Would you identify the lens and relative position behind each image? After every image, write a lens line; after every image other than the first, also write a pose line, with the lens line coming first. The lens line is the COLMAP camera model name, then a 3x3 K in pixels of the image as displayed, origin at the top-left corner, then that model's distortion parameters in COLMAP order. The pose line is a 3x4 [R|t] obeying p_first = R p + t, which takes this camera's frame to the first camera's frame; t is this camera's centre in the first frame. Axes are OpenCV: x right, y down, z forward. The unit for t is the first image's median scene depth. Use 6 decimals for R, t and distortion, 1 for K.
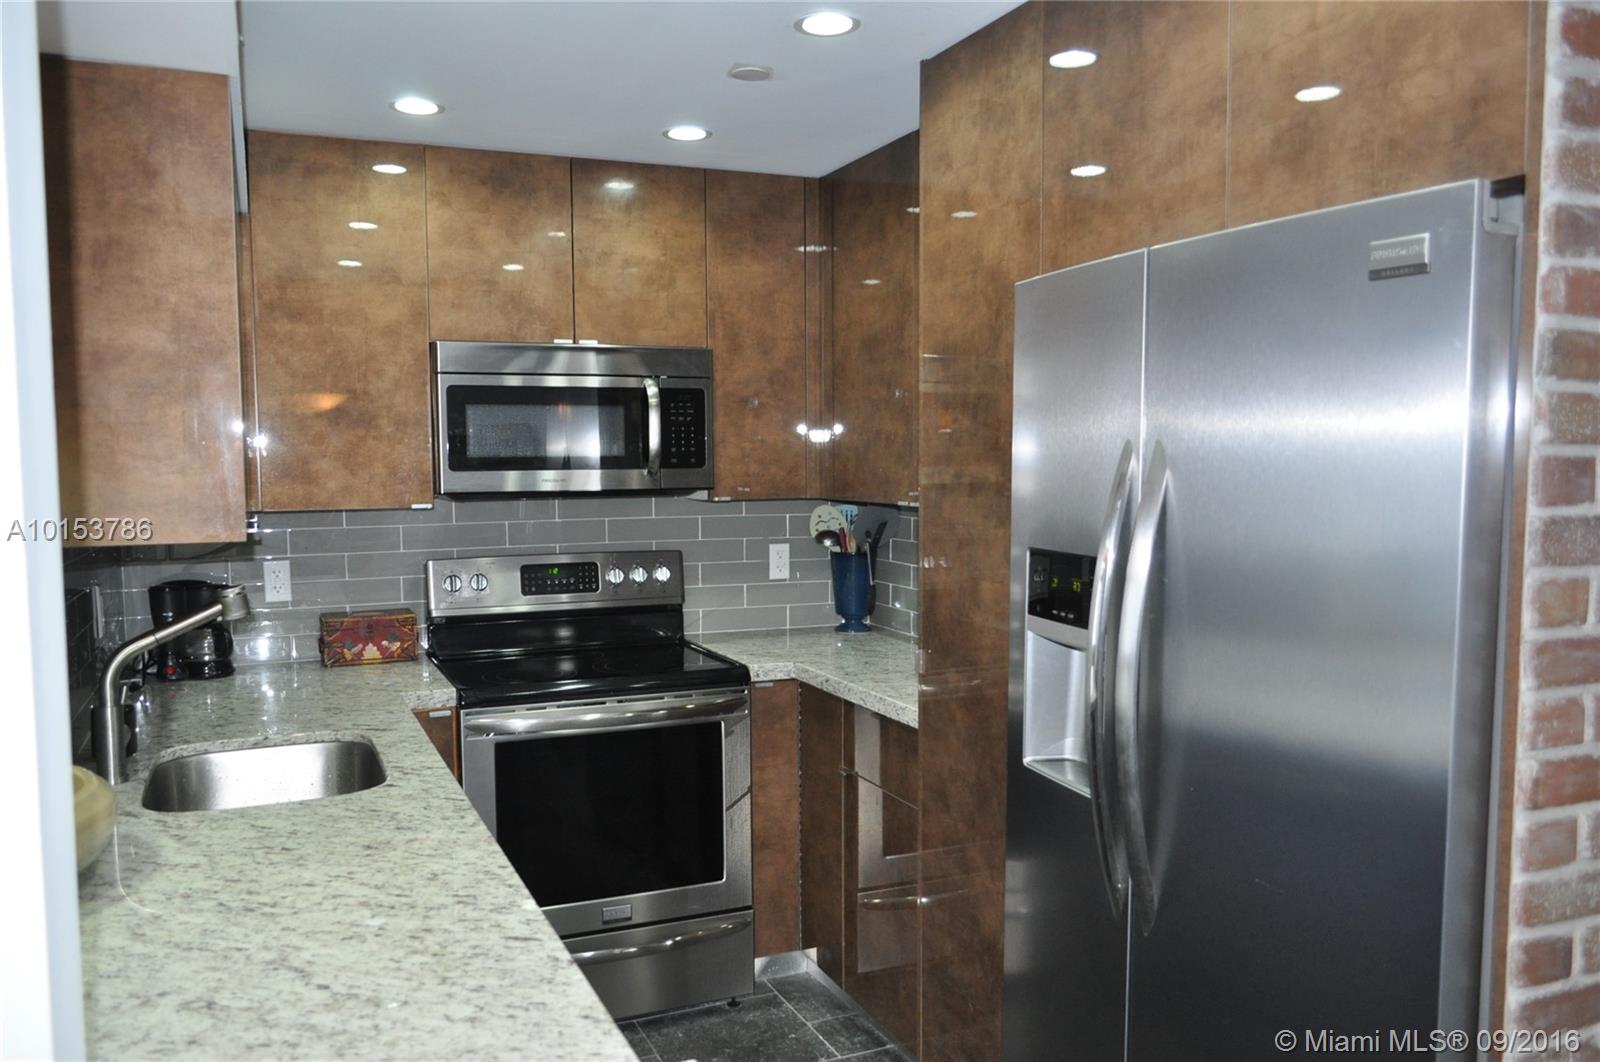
lens RADIAL K [[1242.9, 0, 797.7], [0, 1242.9, 537.1], [0, 0, 1]] dist [-0.012525, 0.007759]
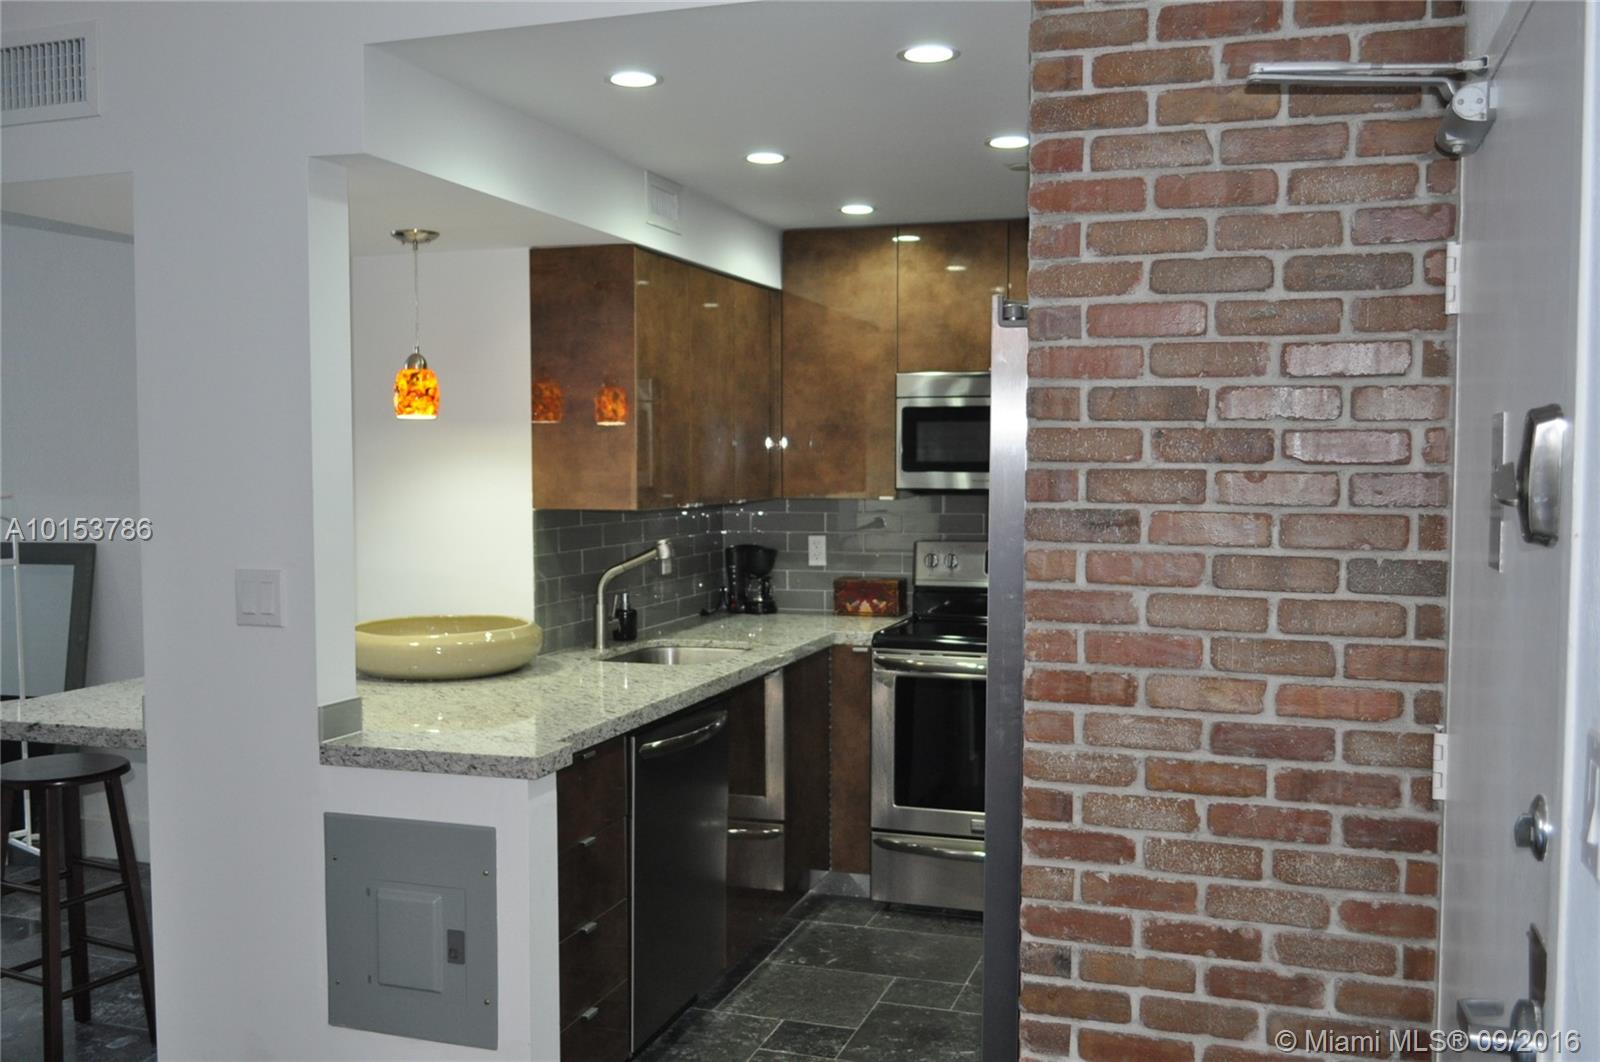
lens RADIAL K [[1464.5, 0, 800.0], [0, 1464.5, 531.0], [0, 0, 1]] dist [-0.022383, -0.004991]
pose [[0.747775, 0.040312, -0.662728, 1.084829], [-0.049322, 0.998770, 0.005101, 0.011353], [0.662118, 0.028873, 0.748843, -0.377542]]
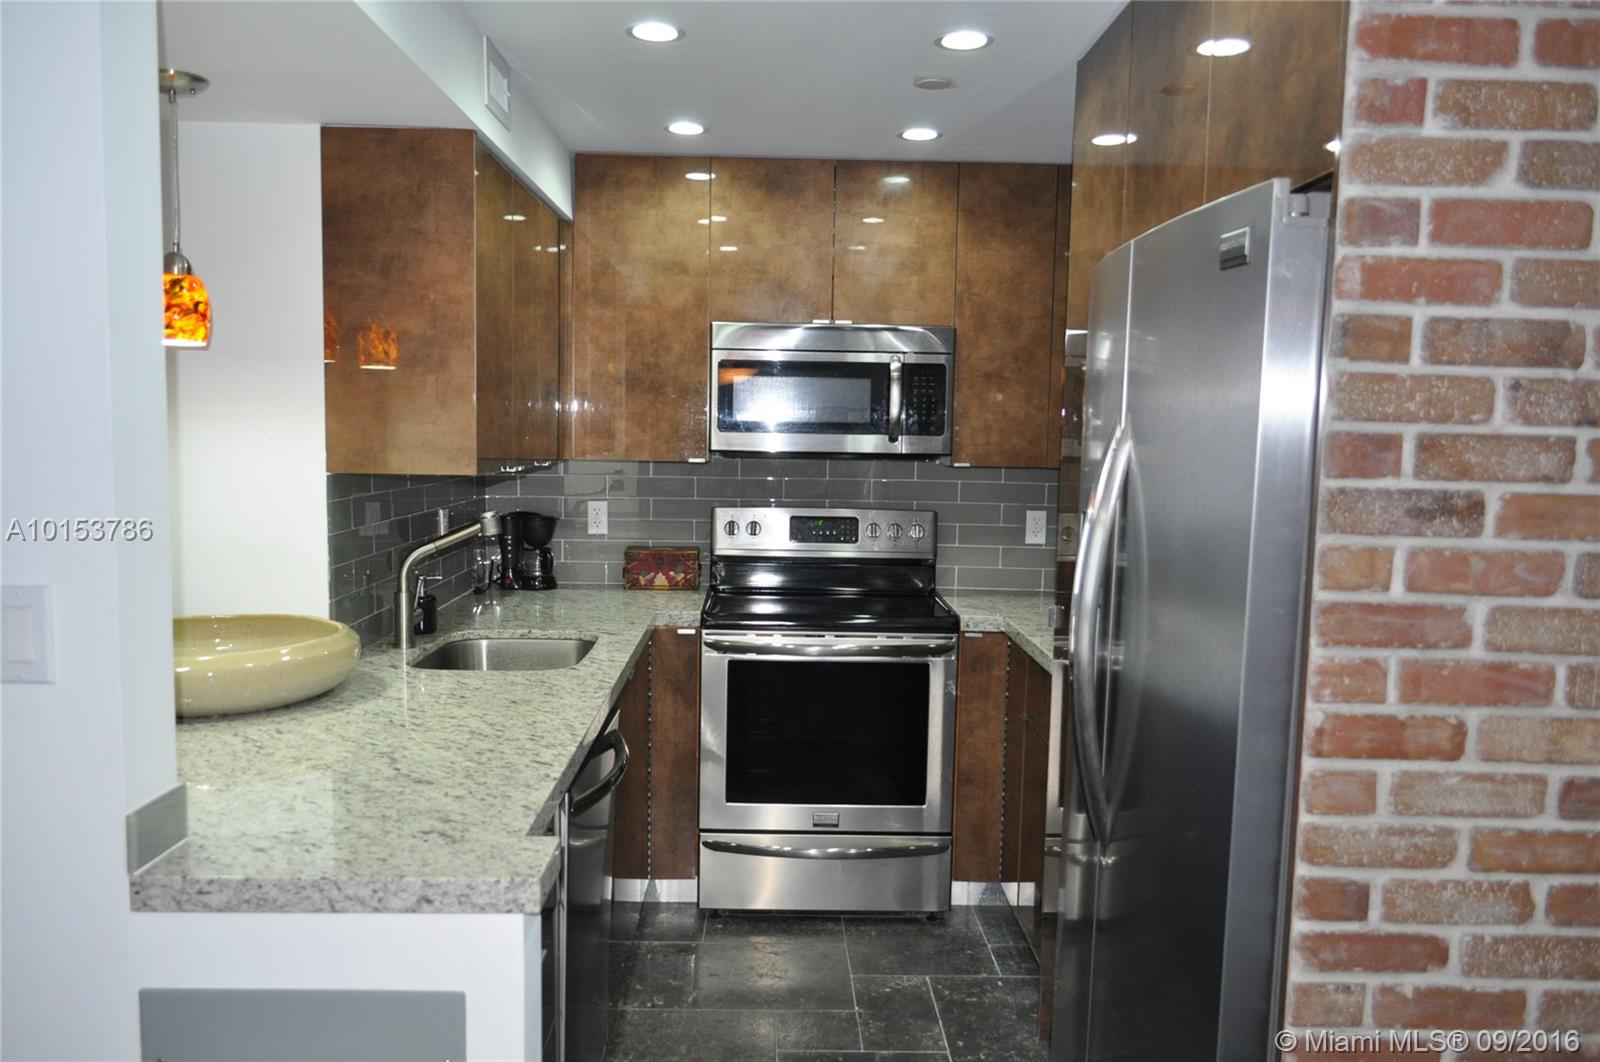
lens RADIAL K [[1242.9, 0, 797.7], [0, 1242.9, 537.1], [0, 0, 1]] dist [-0.012525, 0.007759]
pose [[0.925512, 0.058285, -0.374206, 0.392110], [-0.050456, 0.998255, 0.030693, 0.011596], [0.375342, -0.009525, 0.926838, -0.123886]]
